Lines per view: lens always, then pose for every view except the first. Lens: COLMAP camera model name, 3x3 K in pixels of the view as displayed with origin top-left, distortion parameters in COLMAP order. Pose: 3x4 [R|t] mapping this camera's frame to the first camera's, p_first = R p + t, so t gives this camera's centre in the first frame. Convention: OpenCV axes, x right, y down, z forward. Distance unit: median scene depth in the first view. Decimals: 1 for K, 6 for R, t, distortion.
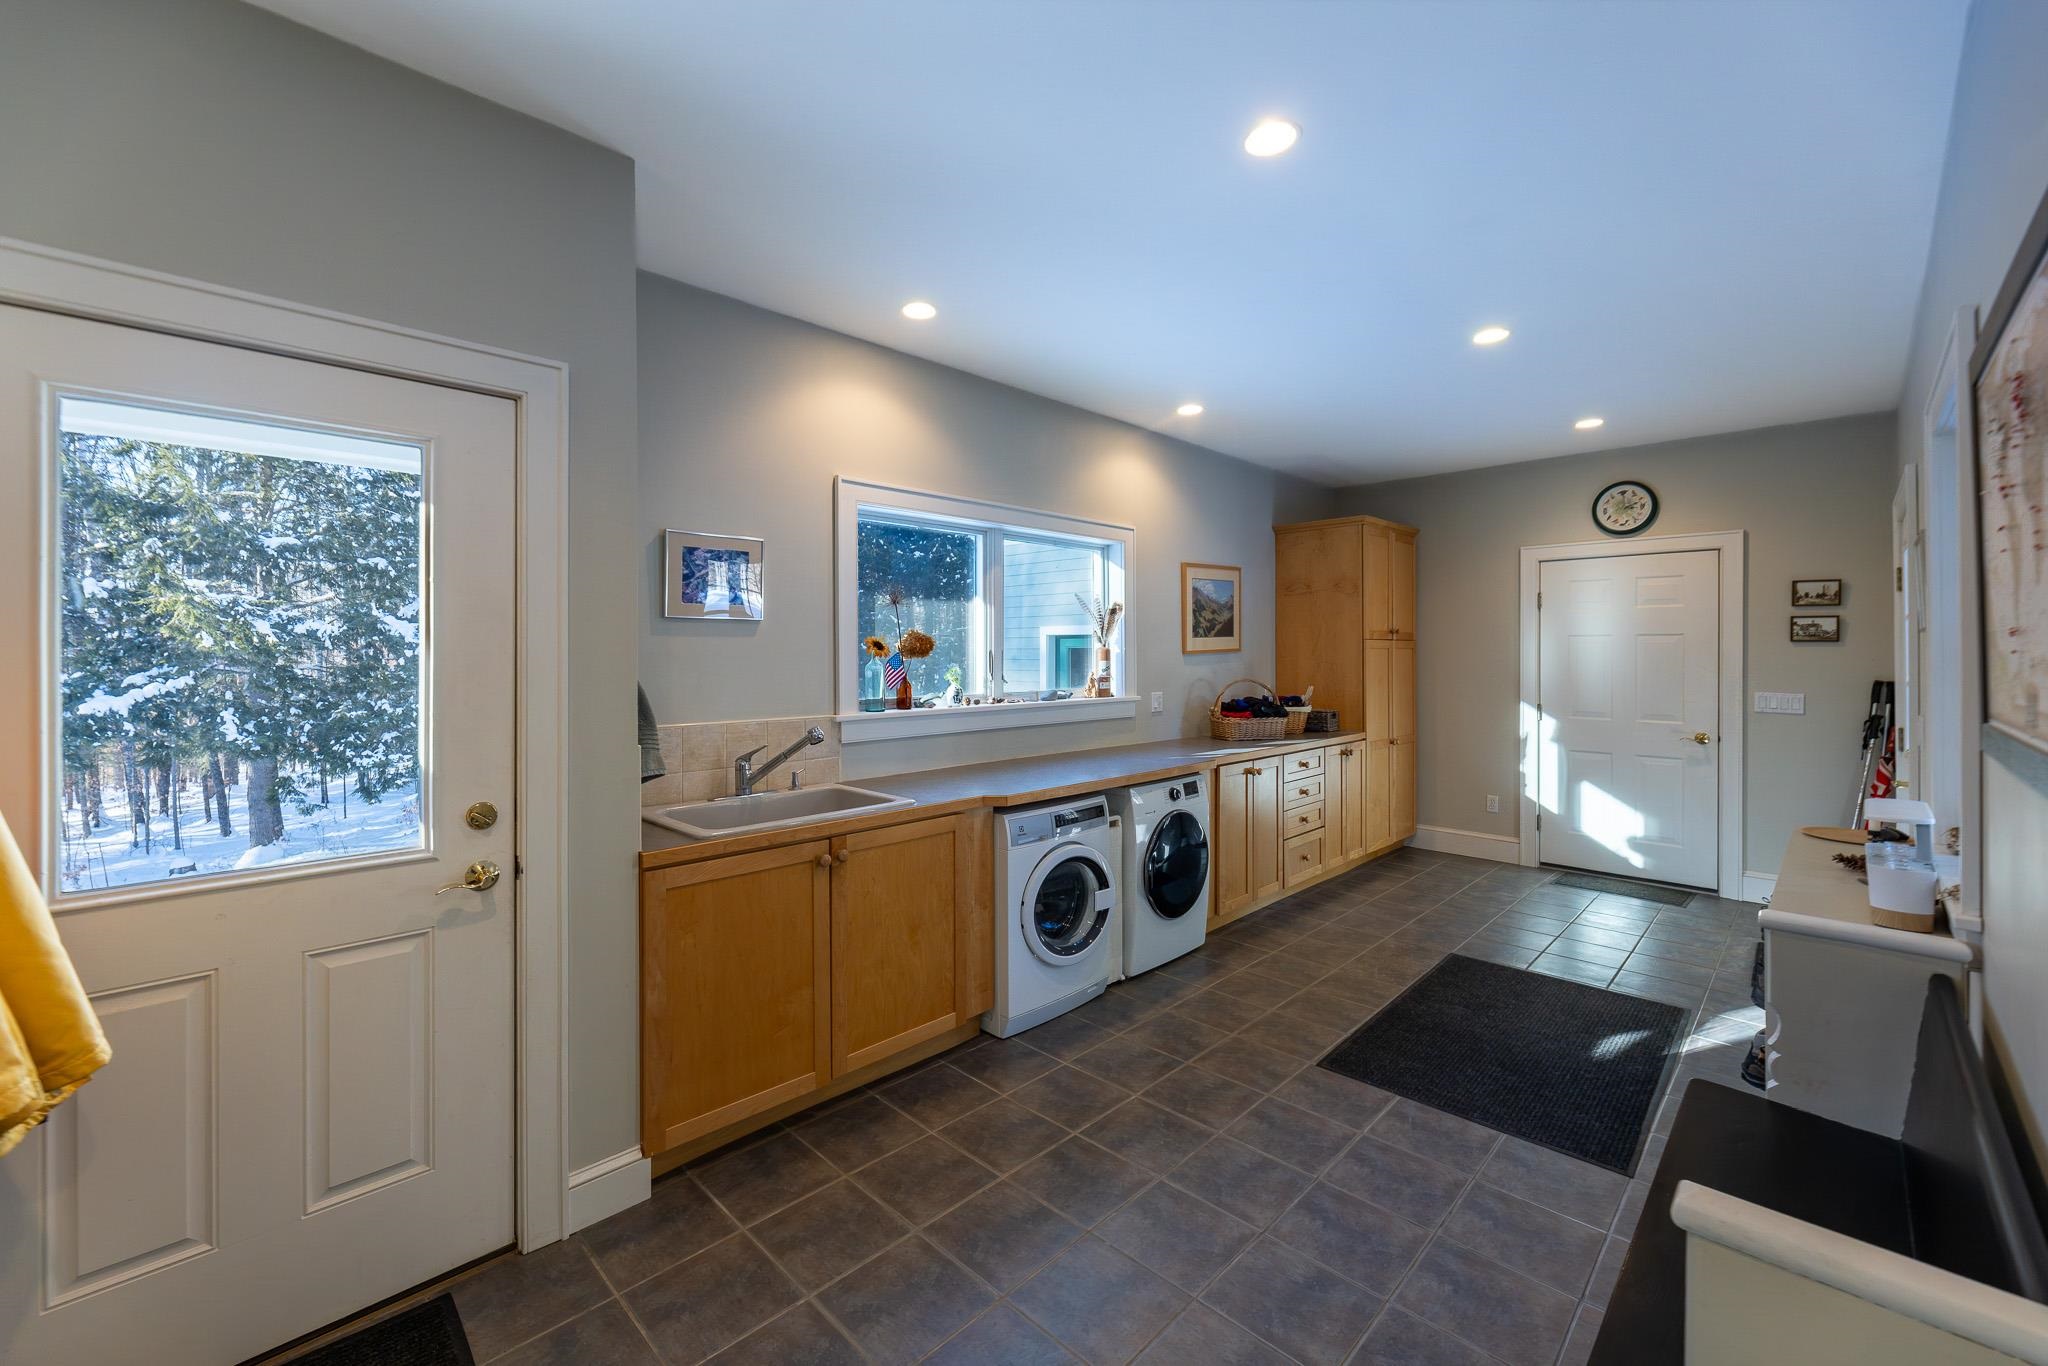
lens RADIAL K [[826.3, 0, 1006.4], [0, 826.3, 652.8], [0, 0, 1]] dist [-0.001145, -0.000404]
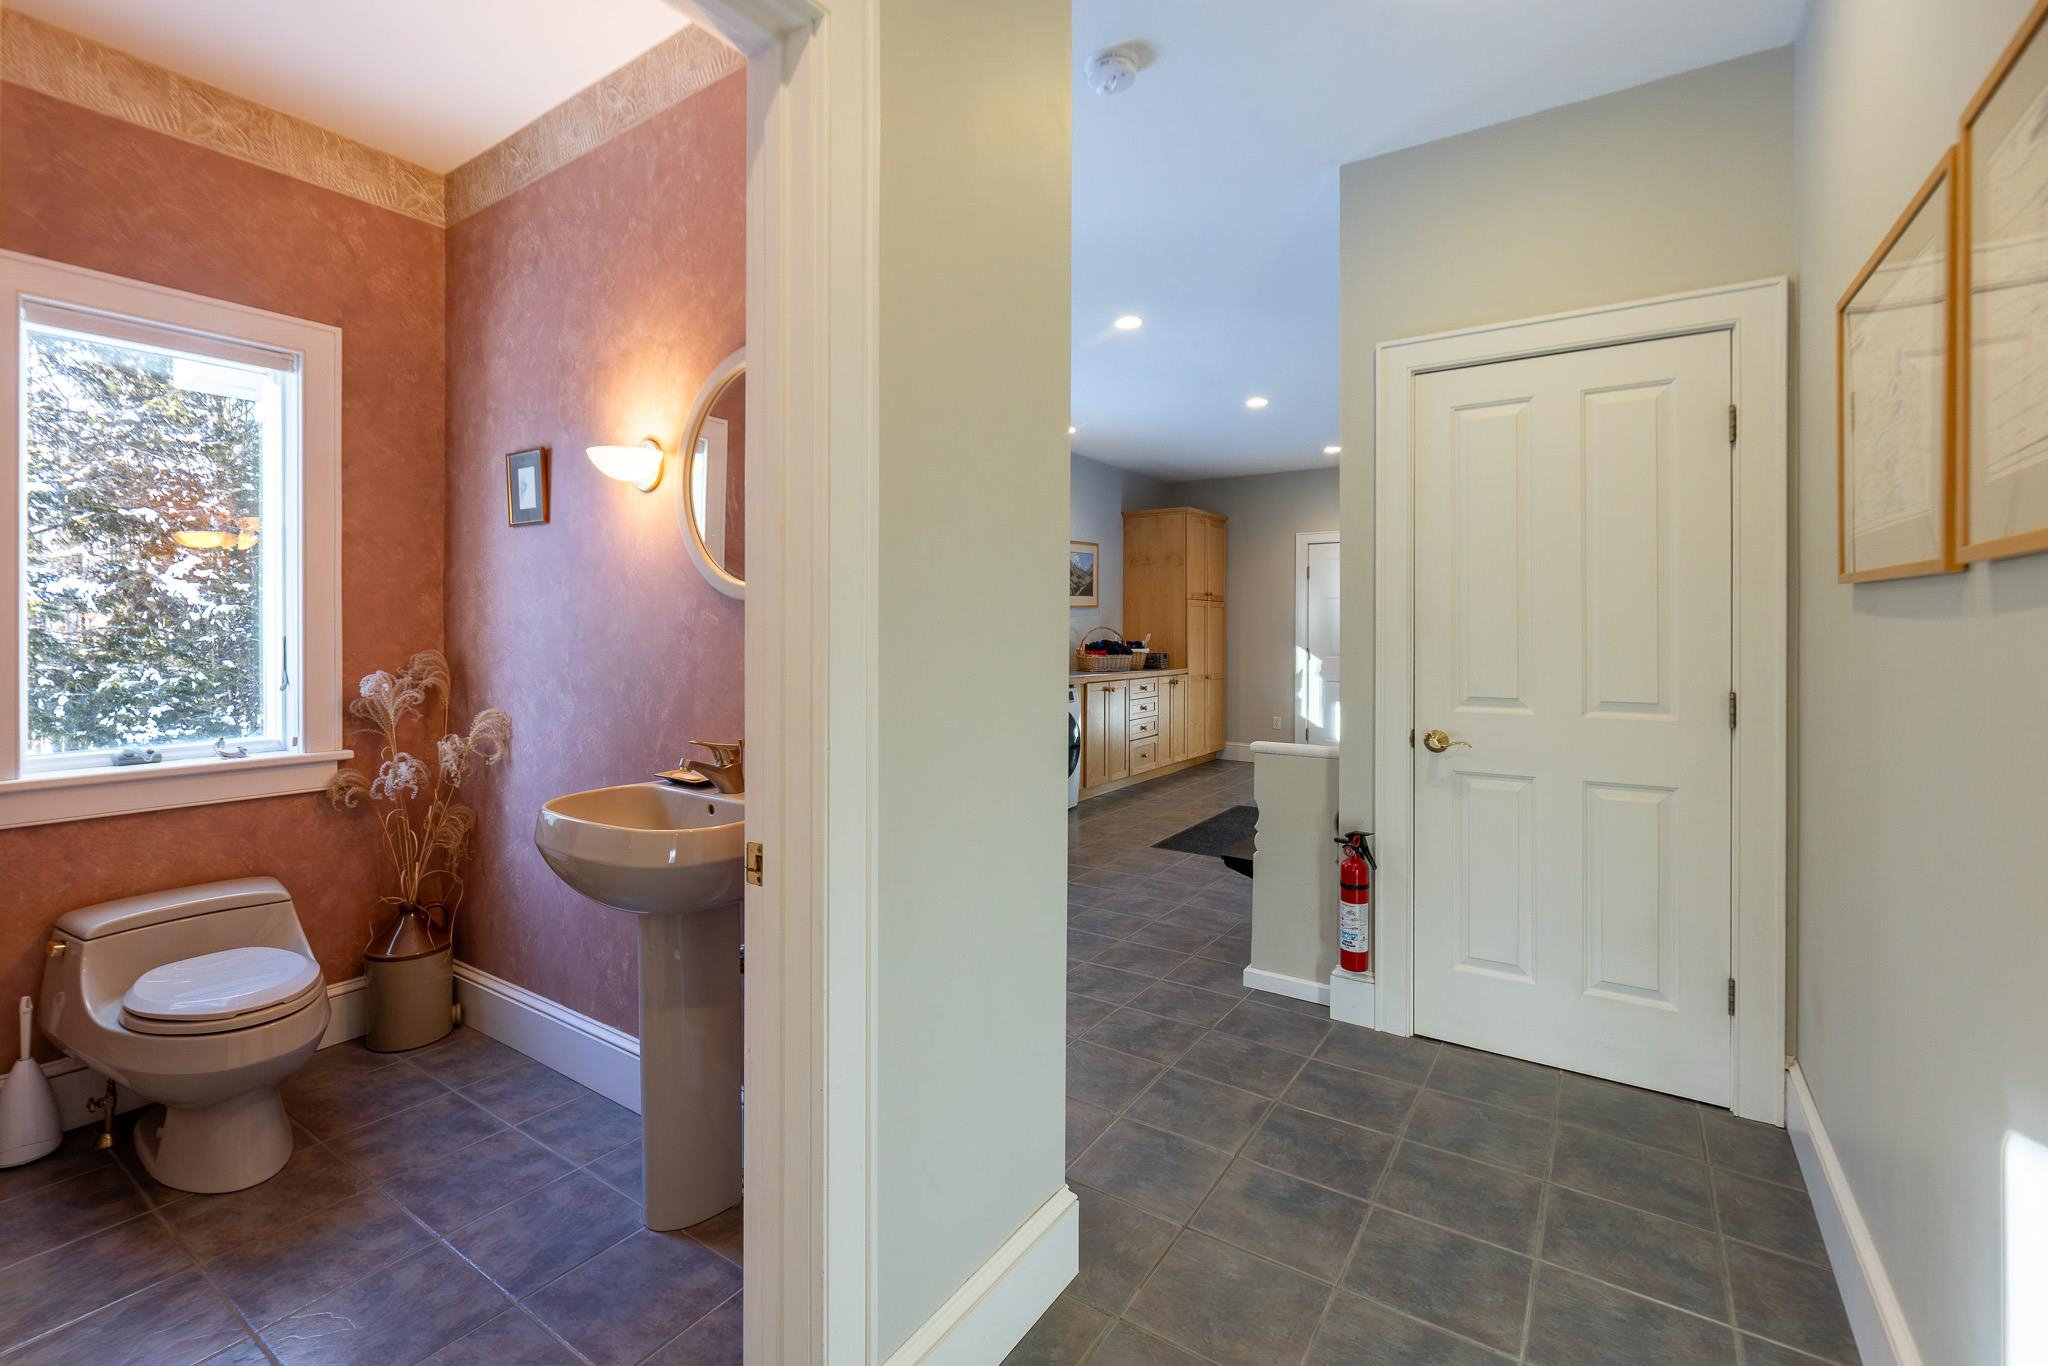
lens RADIAL K [[885.1, 0, 995.1], [0, 885.1, 621.8], [0, 0, 1]] dist [0.001259, 0.000196]
pose [[0.984046, 0.004672, 0.177856, -0.127668], [-0.003730, 0.999977, -0.005634, 0.029663], [-0.177878, 0.004881, 0.984040, -0.355918]]
